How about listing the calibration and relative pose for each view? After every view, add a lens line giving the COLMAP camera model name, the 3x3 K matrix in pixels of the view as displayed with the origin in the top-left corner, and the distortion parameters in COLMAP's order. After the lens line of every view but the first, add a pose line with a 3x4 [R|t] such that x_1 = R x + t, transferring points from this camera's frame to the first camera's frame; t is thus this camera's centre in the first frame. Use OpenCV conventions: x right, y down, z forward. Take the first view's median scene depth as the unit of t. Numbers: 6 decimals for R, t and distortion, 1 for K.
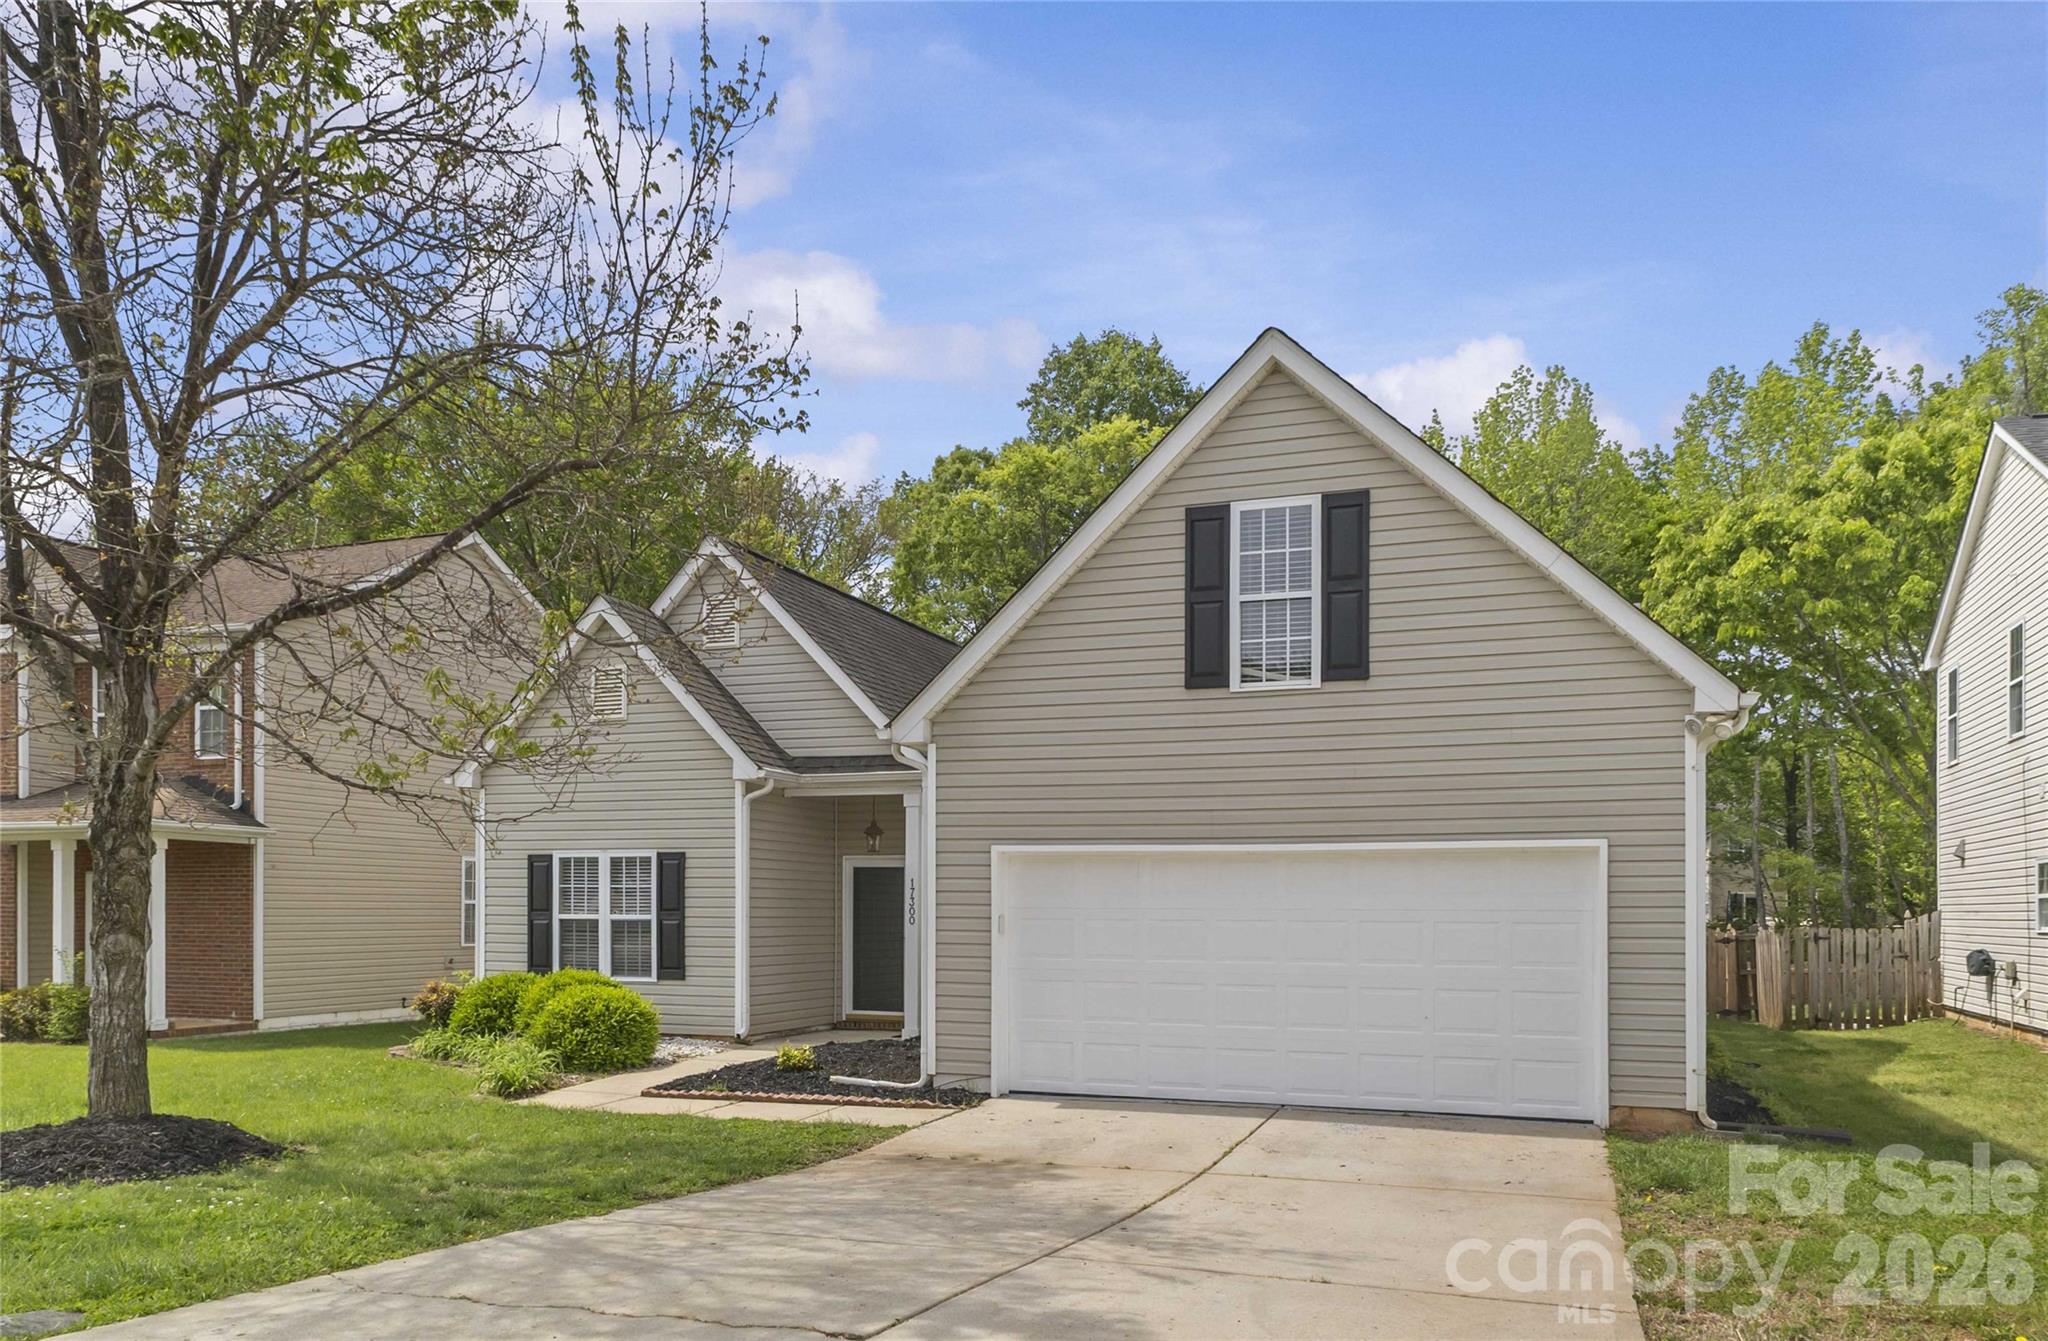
lens RADIAL K [[896.9, 0, 1028.9], [0, 896.9, 675.3], [0, 0, 1]] dist [0.001623, 0.000906]
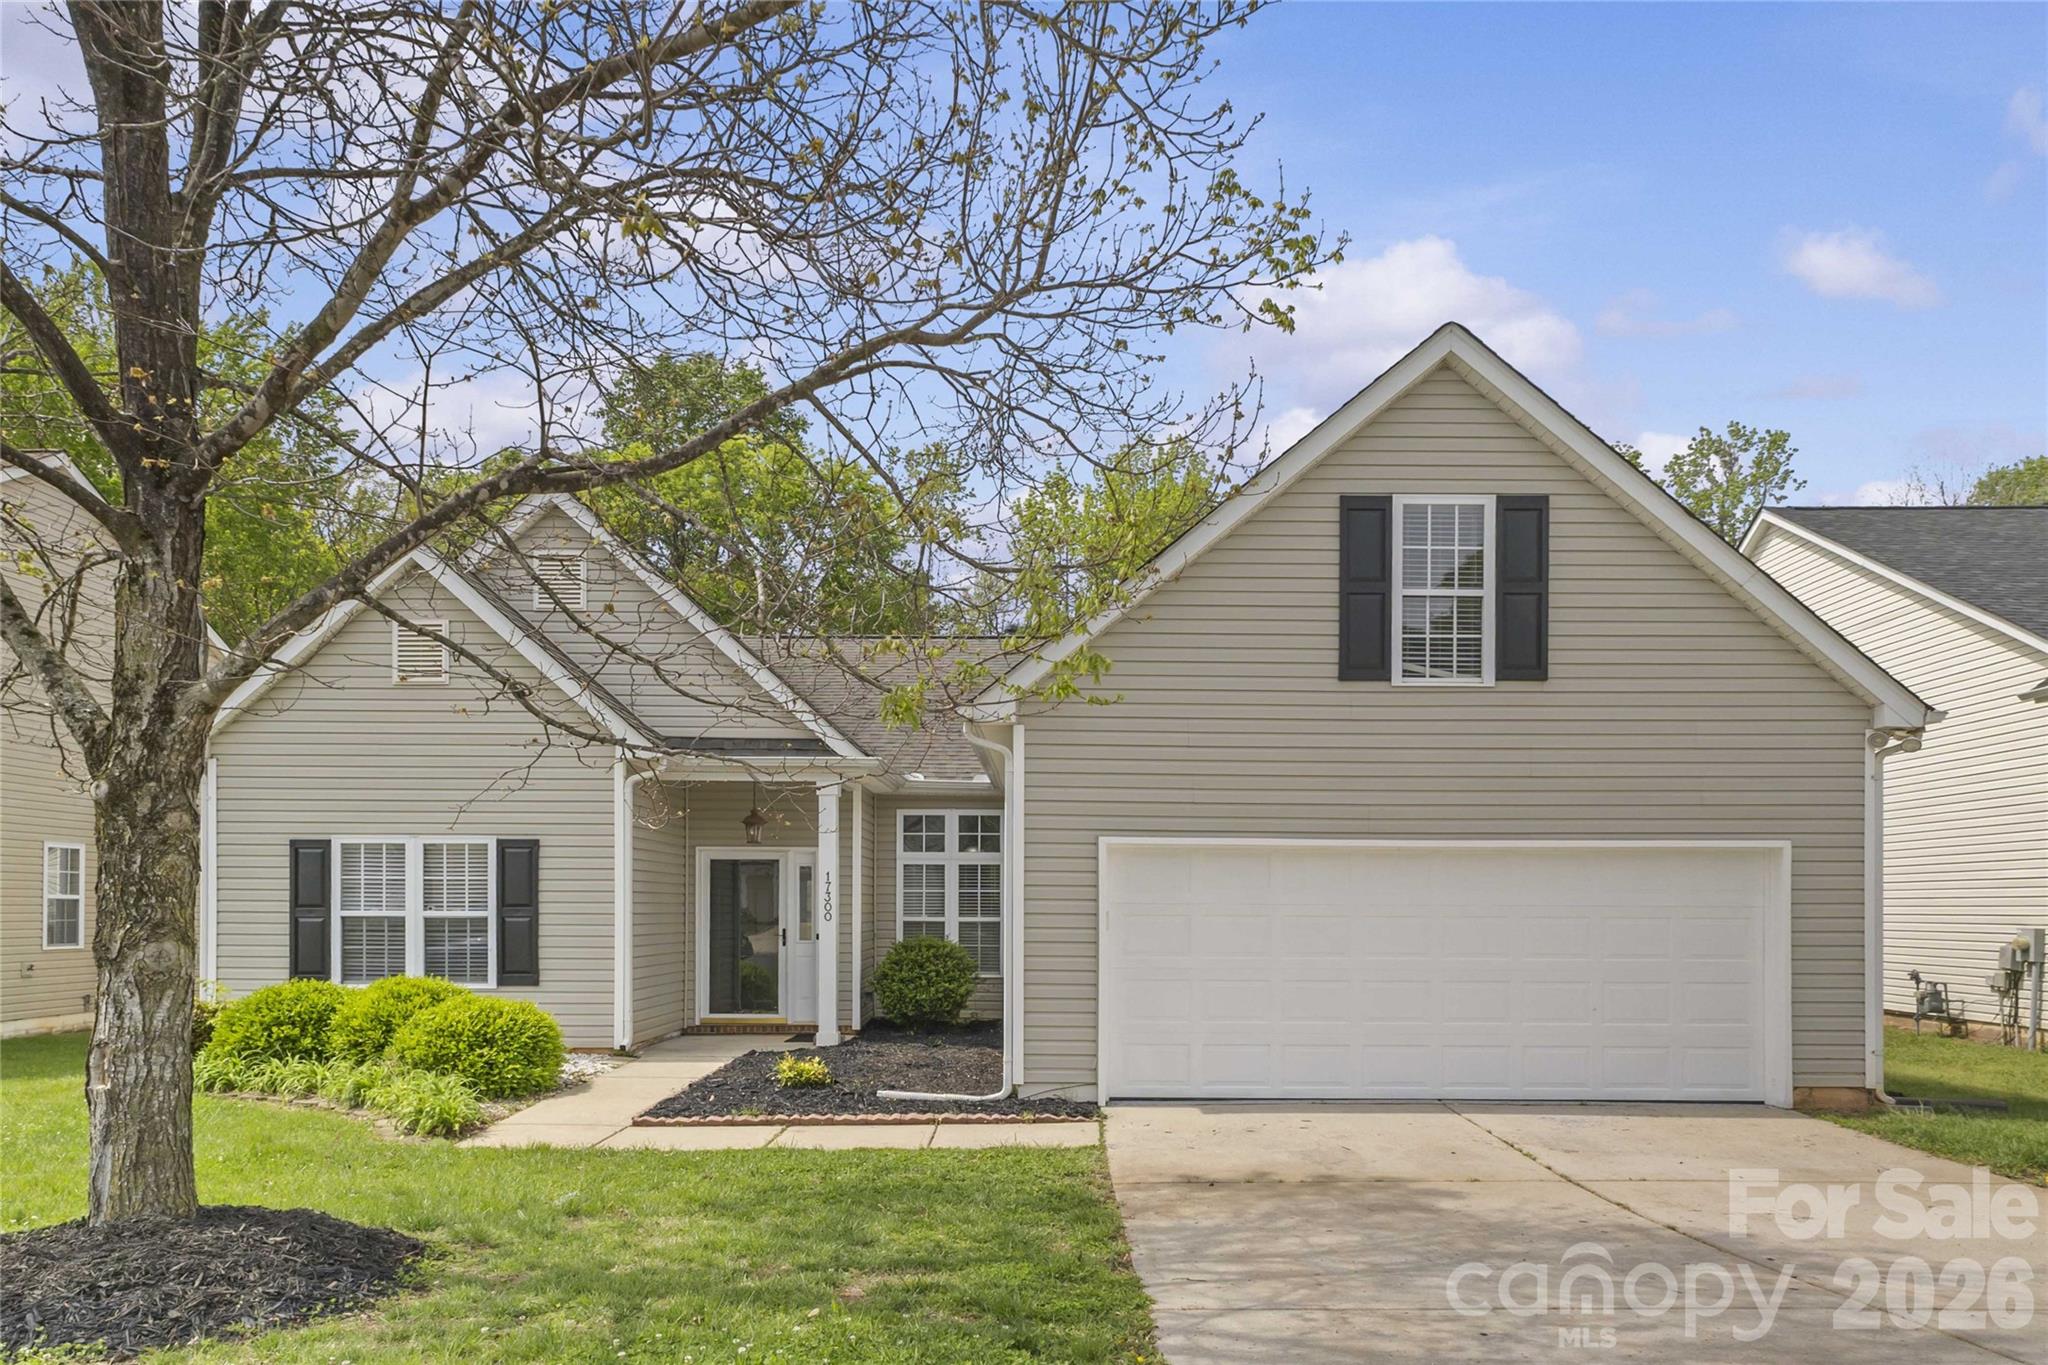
lens RADIAL K [[883.8, 0, 1024.9], [0, 883.8, 690.9], [0, 0, 1]] dist [0.002964, 0.000173]
pose [[0.967790, 0.059474, 0.244632, -0.380526], [-0.063833, 0.997911, 0.009920, 0.037842], [-0.243531, -0.025216, 0.969565, 0.146336]]
